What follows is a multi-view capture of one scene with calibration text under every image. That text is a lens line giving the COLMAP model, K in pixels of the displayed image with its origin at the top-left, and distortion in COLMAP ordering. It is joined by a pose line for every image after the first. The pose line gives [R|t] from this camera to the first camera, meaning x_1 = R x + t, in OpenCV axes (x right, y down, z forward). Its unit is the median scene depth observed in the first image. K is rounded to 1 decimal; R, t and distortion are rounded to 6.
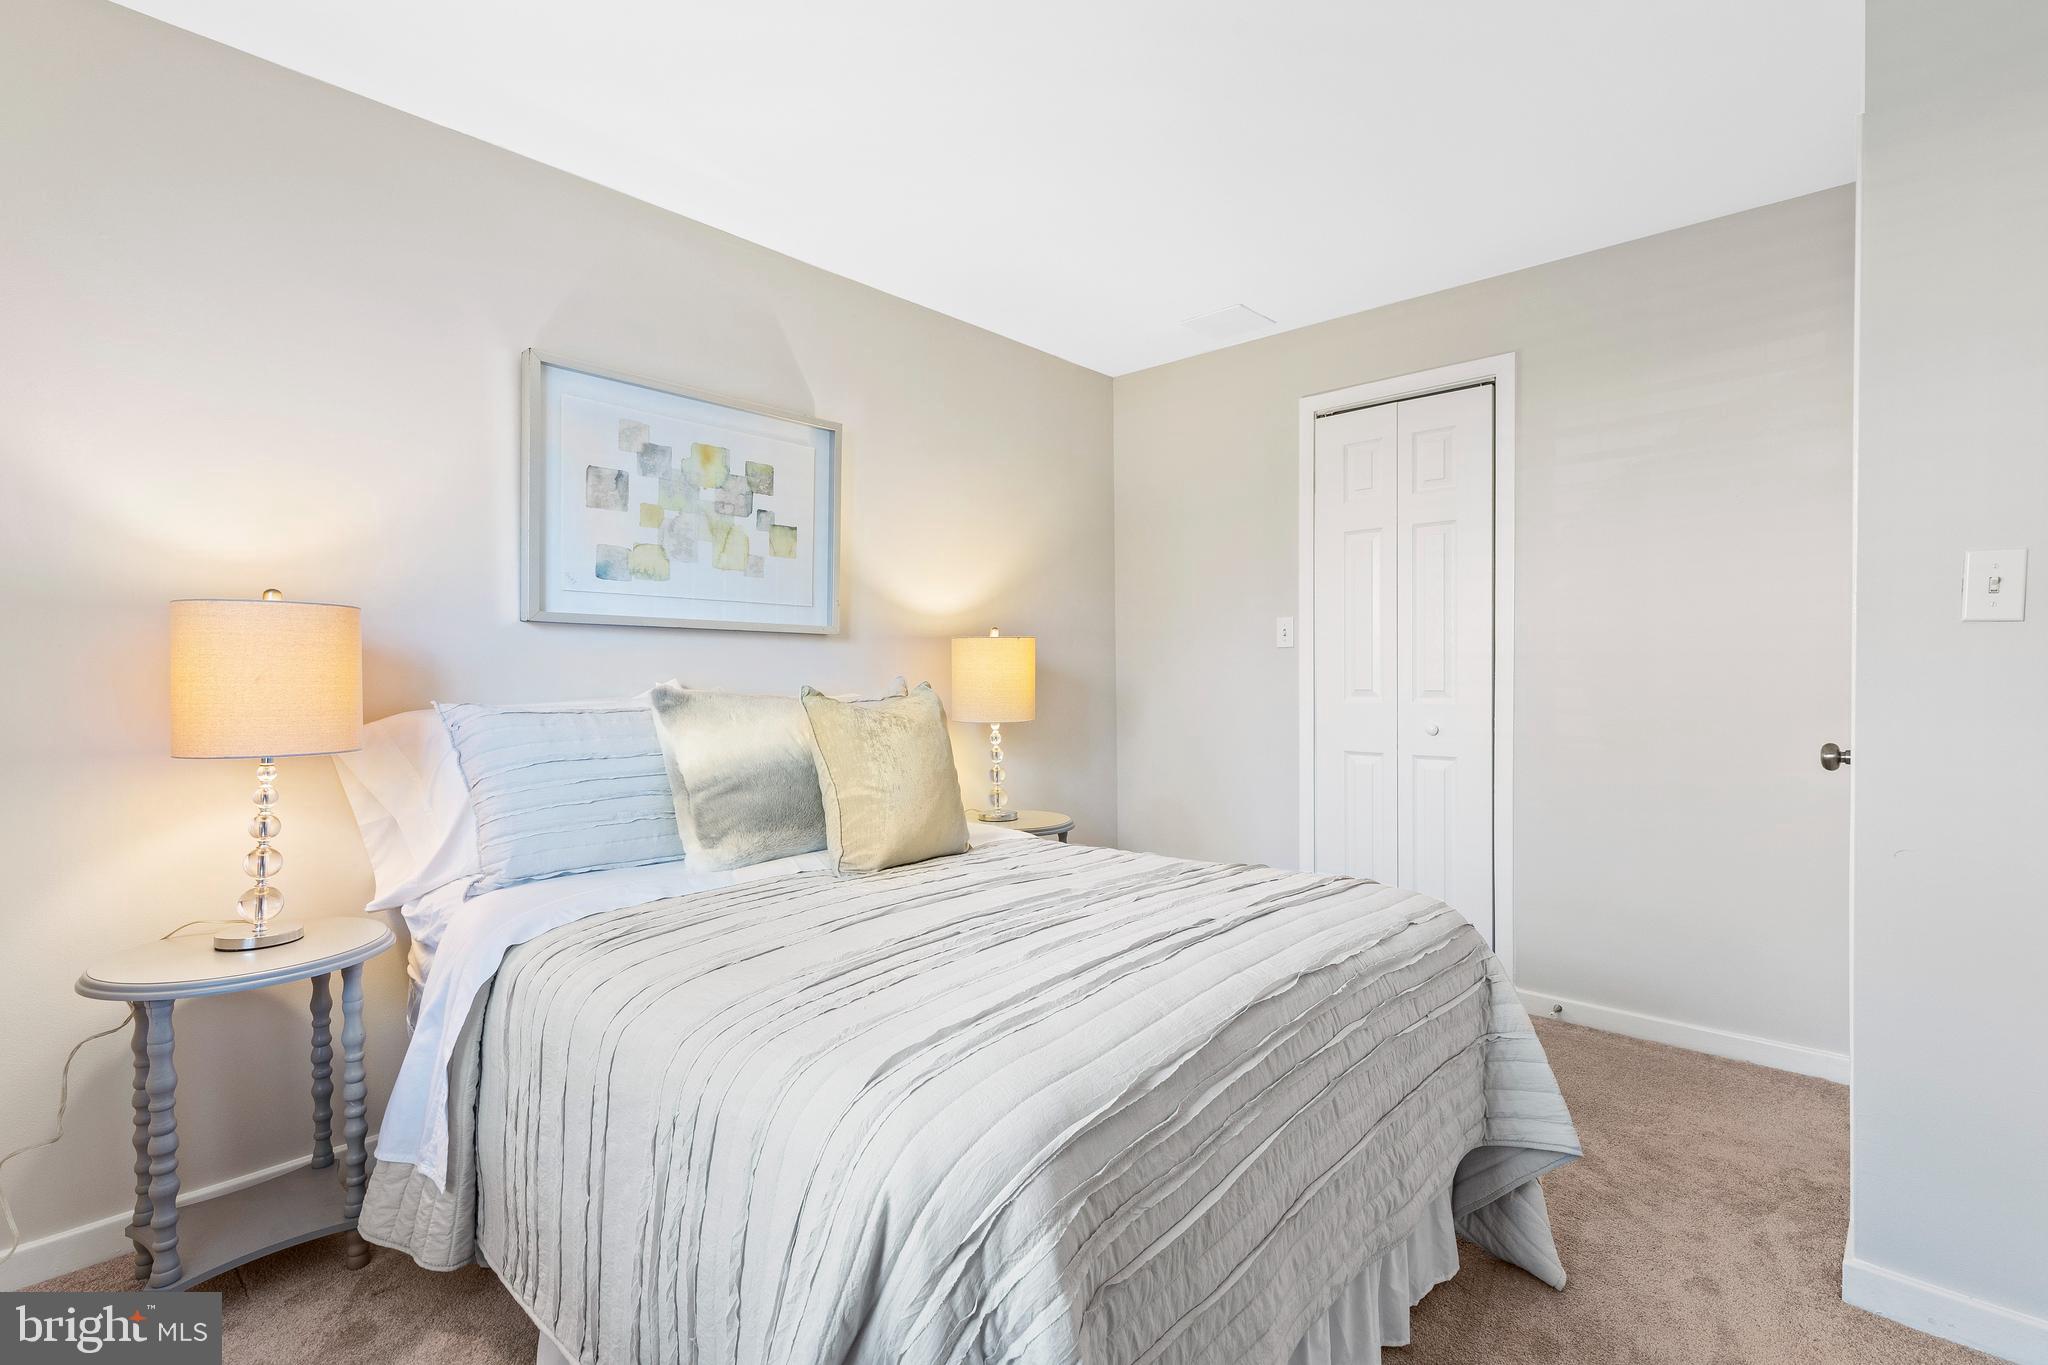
lens RADIAL K [[929.8, 0, 1027.6], [0, 929.8, 669.5], [0, 0, 1]] dist [0.002380, -0.000262]
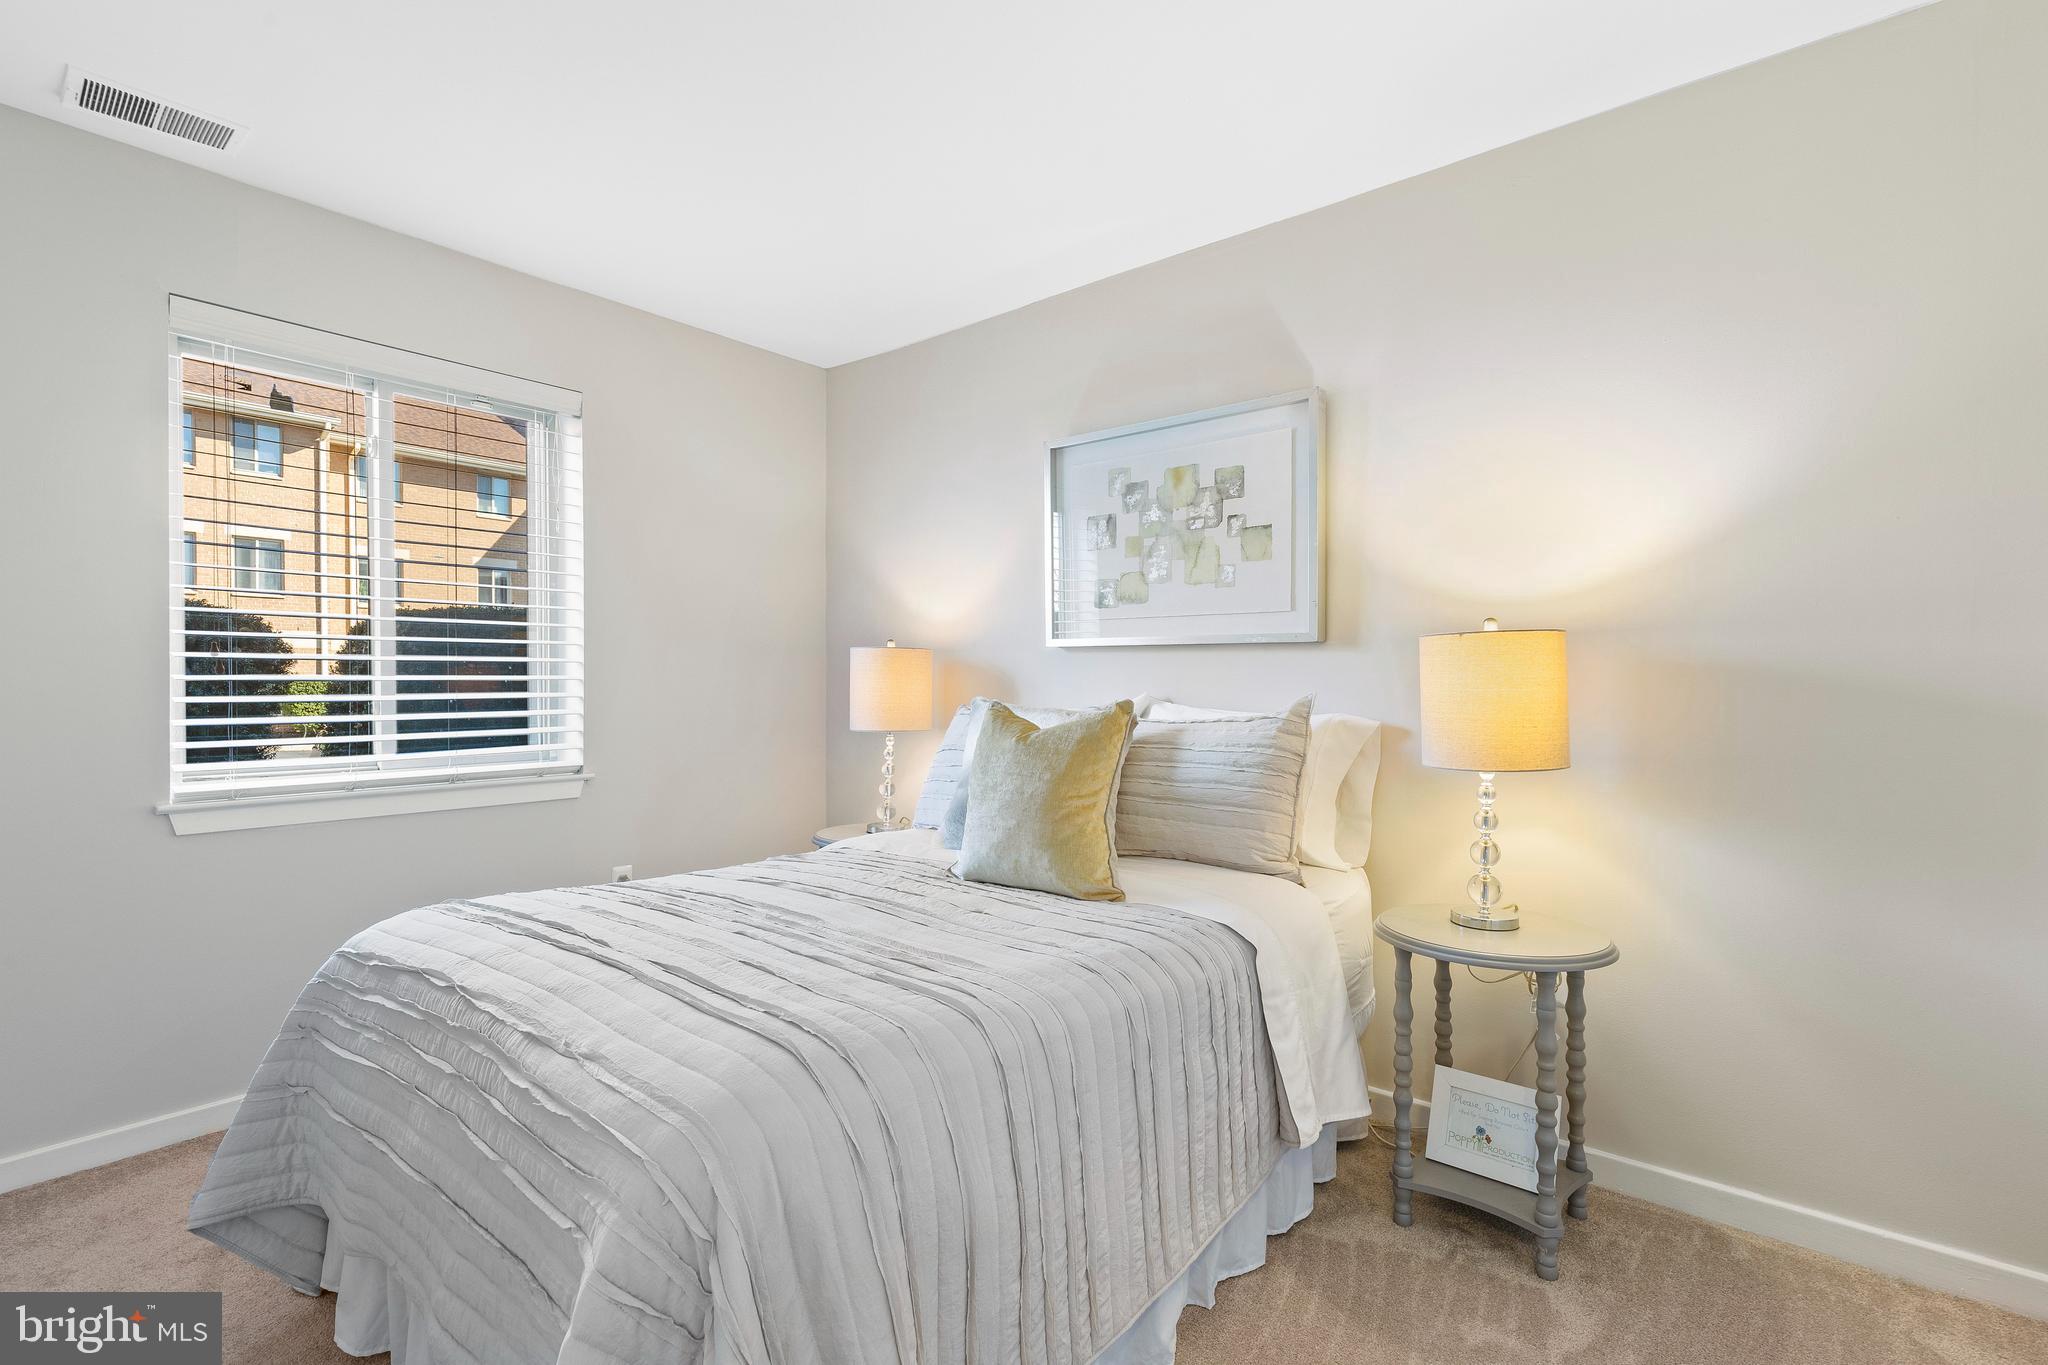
lens RADIAL K [[937.1, 0, 1037.3], [0, 937.1, 663.3], [0, 0, 1]] dist [0.002275, -0.000299]
pose [[0.069732, -0.024259, -0.997271, 0.656072], [-0.005523, 0.999680, -0.024703, 0.002820], [0.997550, 0.007231, 0.069576, 0.753124]]
